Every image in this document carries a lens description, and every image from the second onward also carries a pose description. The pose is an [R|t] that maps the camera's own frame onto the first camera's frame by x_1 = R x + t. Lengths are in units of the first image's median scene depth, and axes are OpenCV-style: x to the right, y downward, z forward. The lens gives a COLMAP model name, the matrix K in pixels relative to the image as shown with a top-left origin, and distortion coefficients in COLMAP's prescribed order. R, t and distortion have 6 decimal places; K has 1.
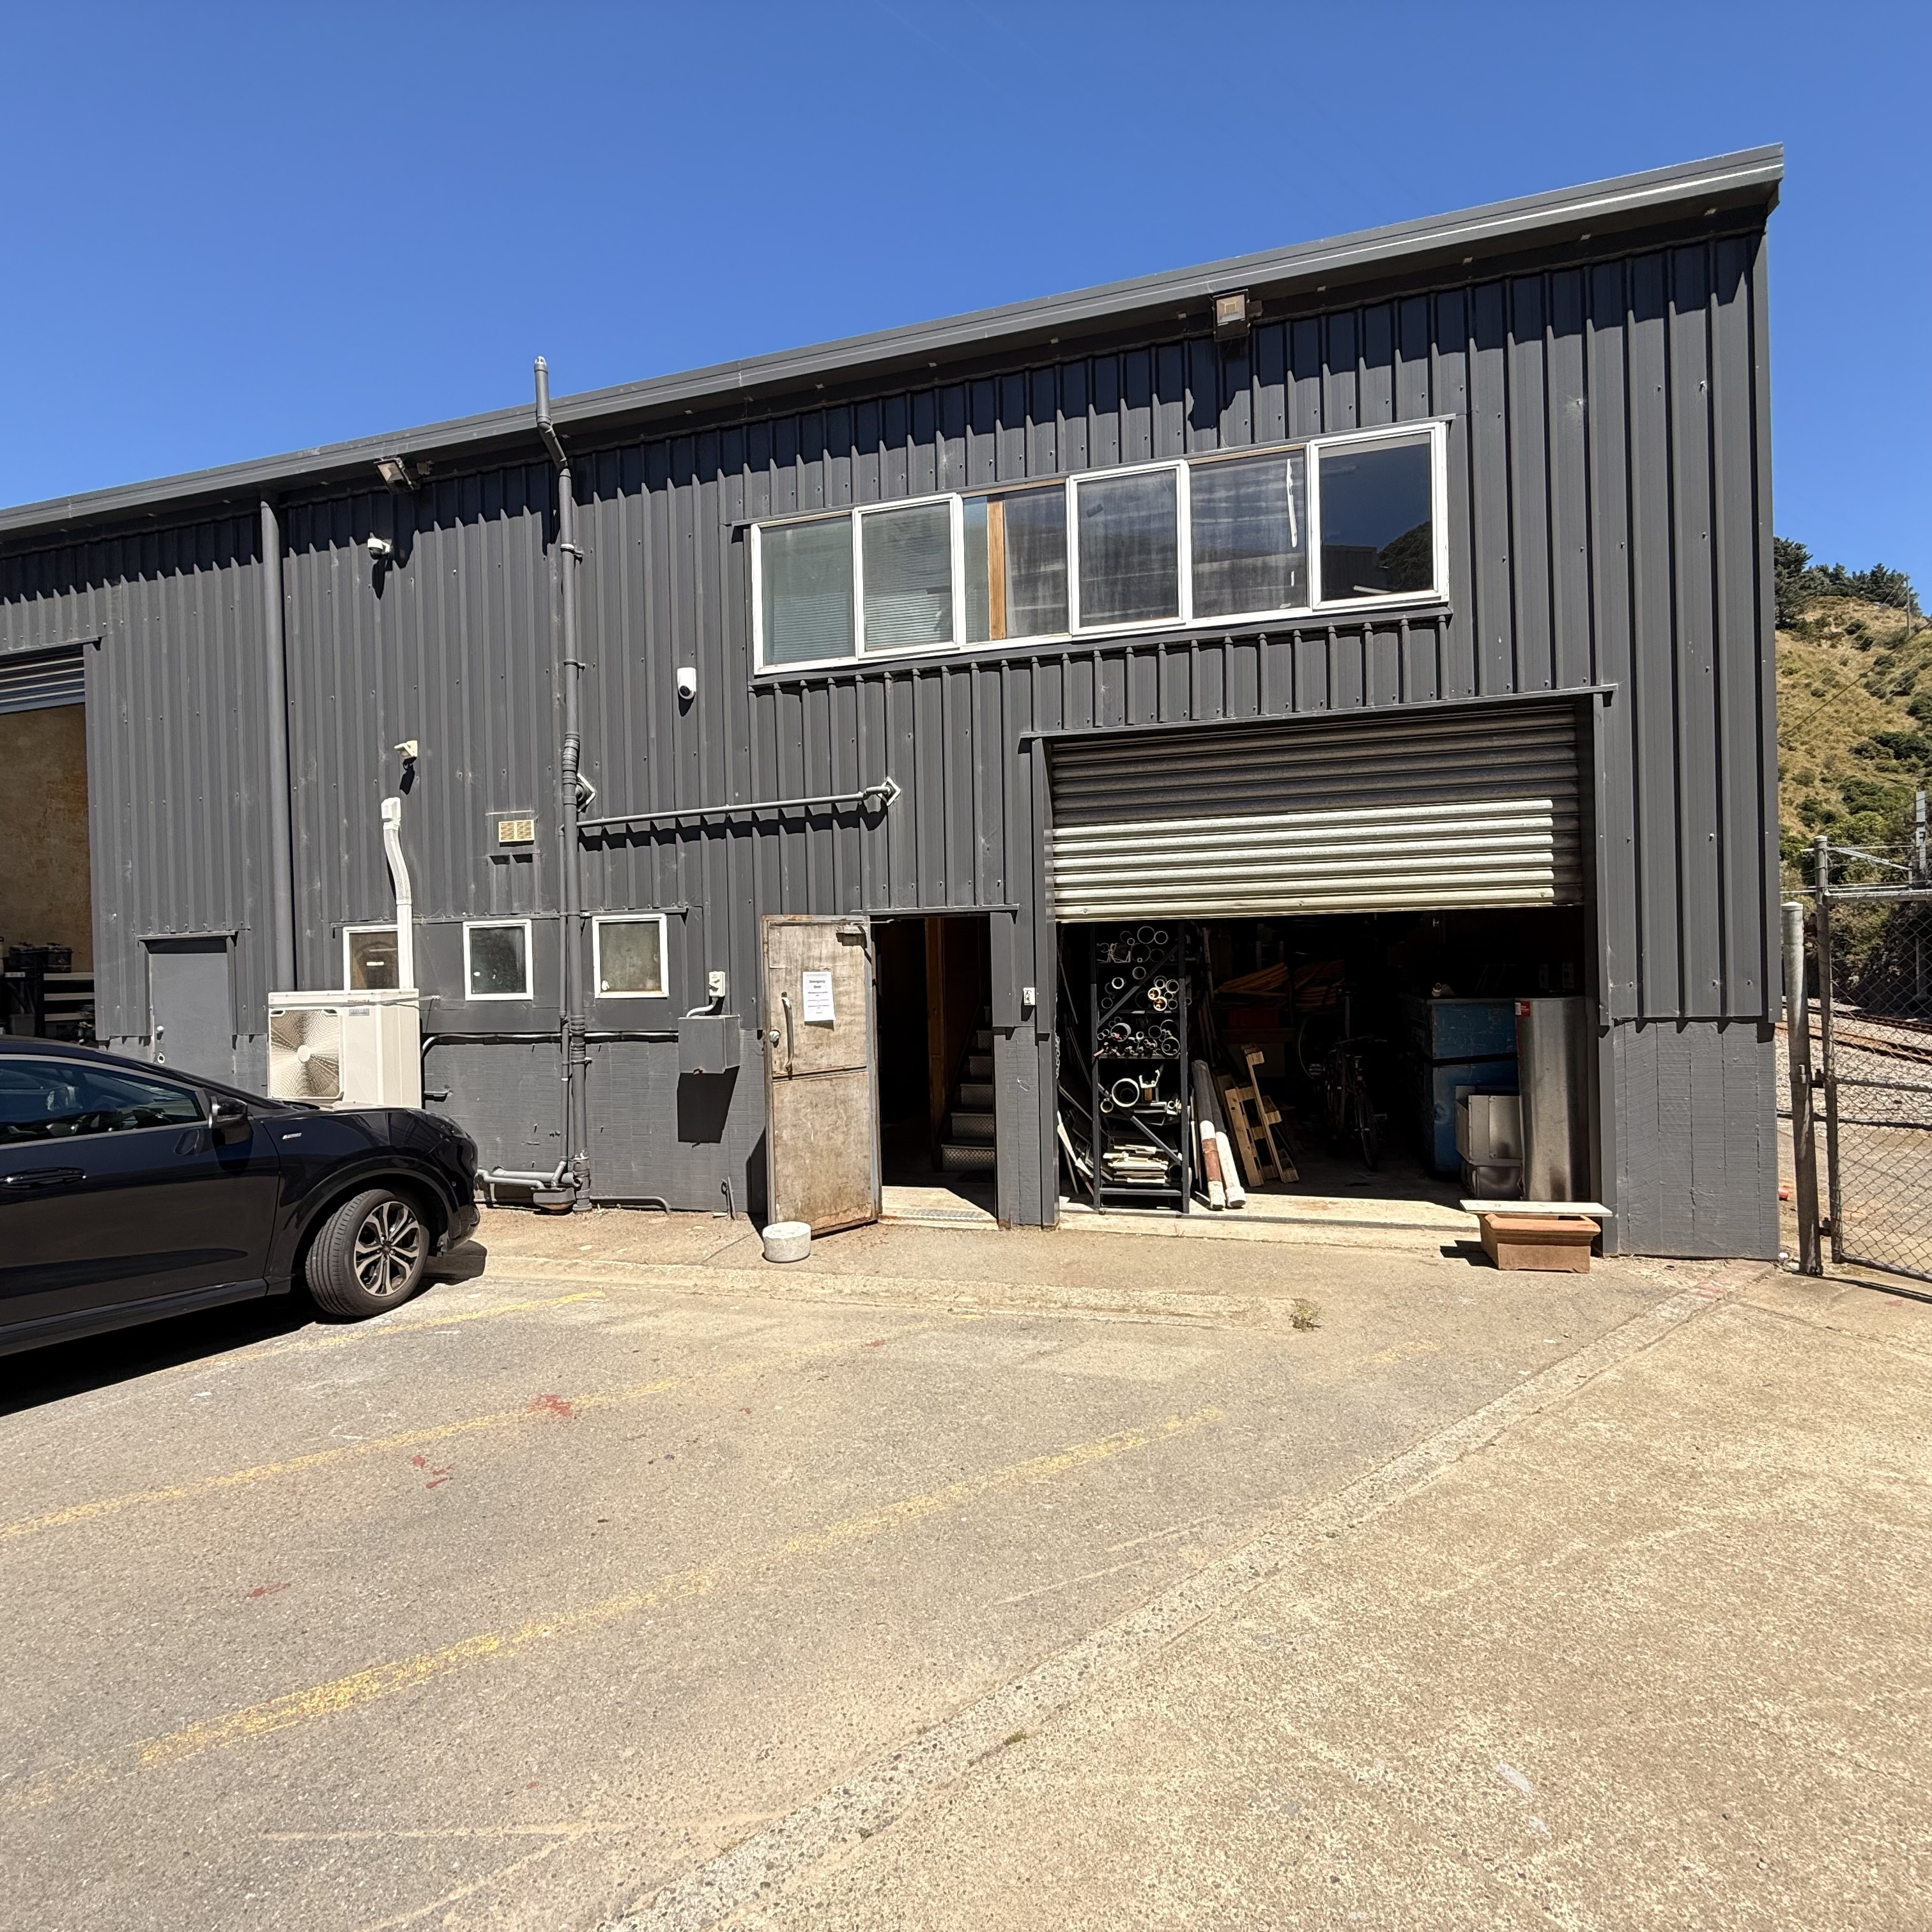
lens RADIAL K [[1024.5, 0, 954.9], [0, 1024.5, 963.3], [0, 0, 1]] dist [-0.002357, 0.001103]
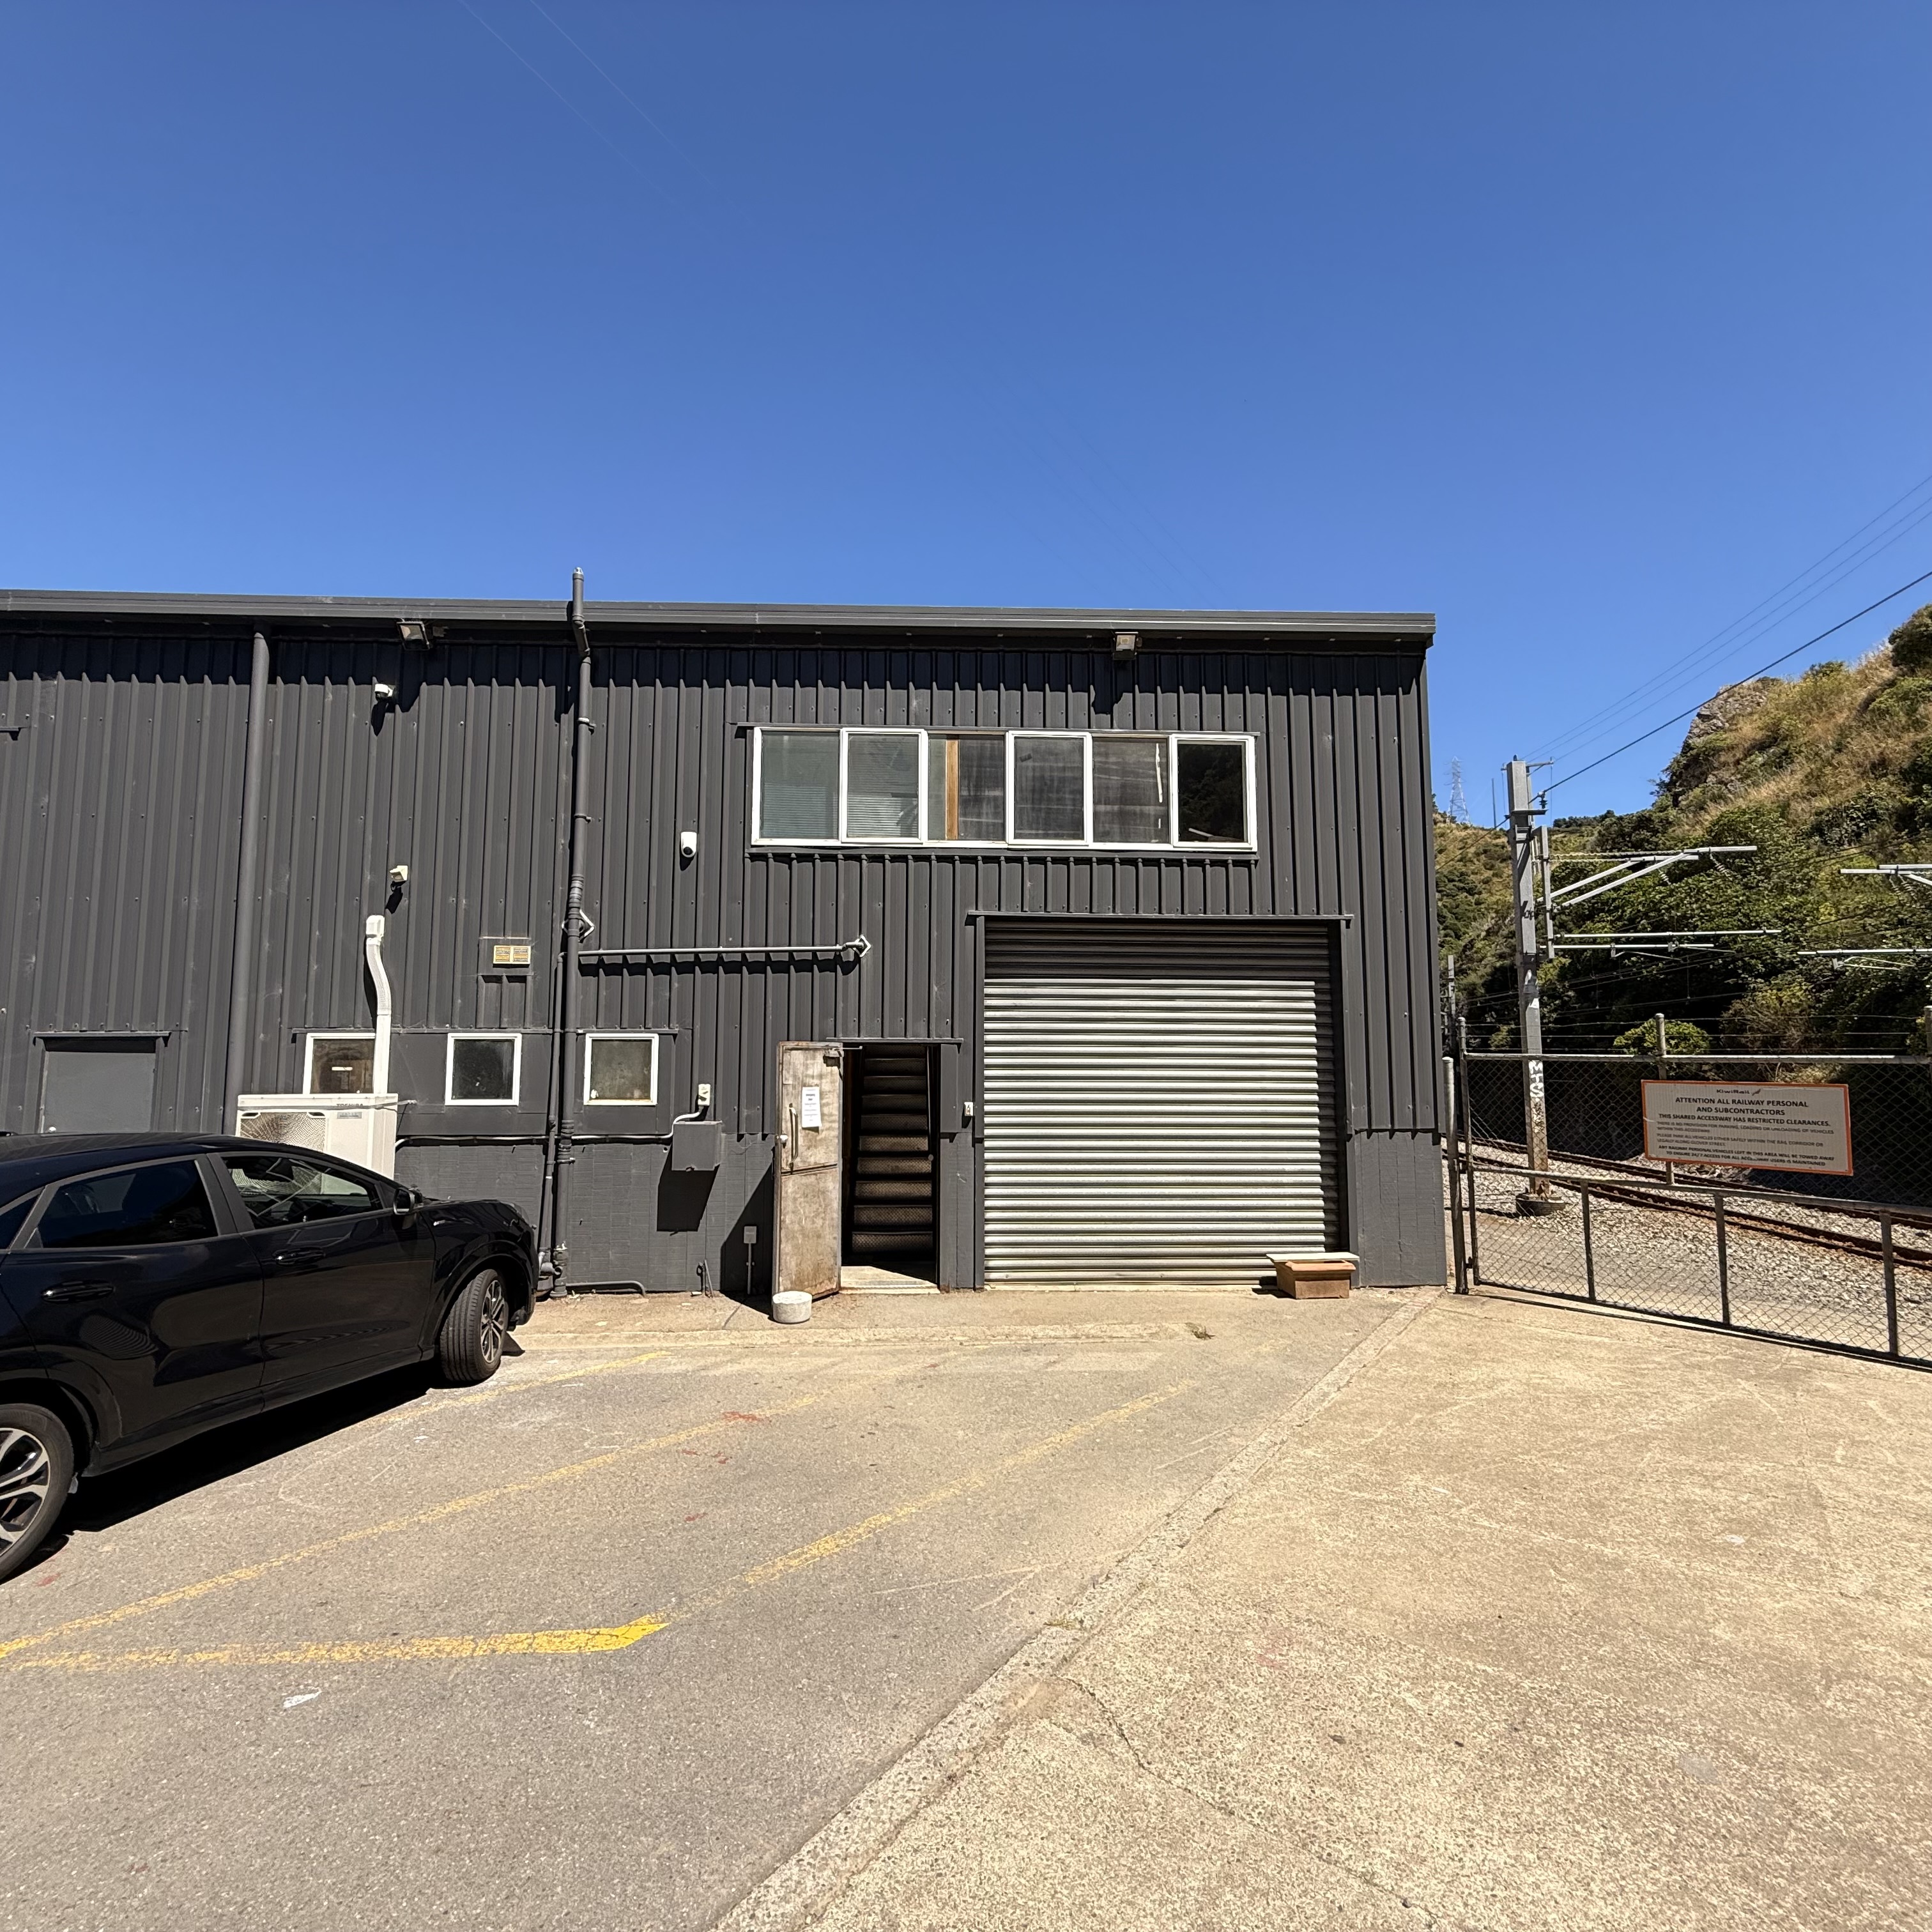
lens RADIAL K [[1024.5, 0, 954.9], [0, 1024.5, 963.3], [0, 0, 1]] dist [-0.002357, 0.001103]
pose [[0.950741, 0.056033, 0.304881, -0.352026], [-0.024789, 0.994120, -0.105404, -0.014745], [-0.308994, 0.092654, 0.946540, -0.253126]]
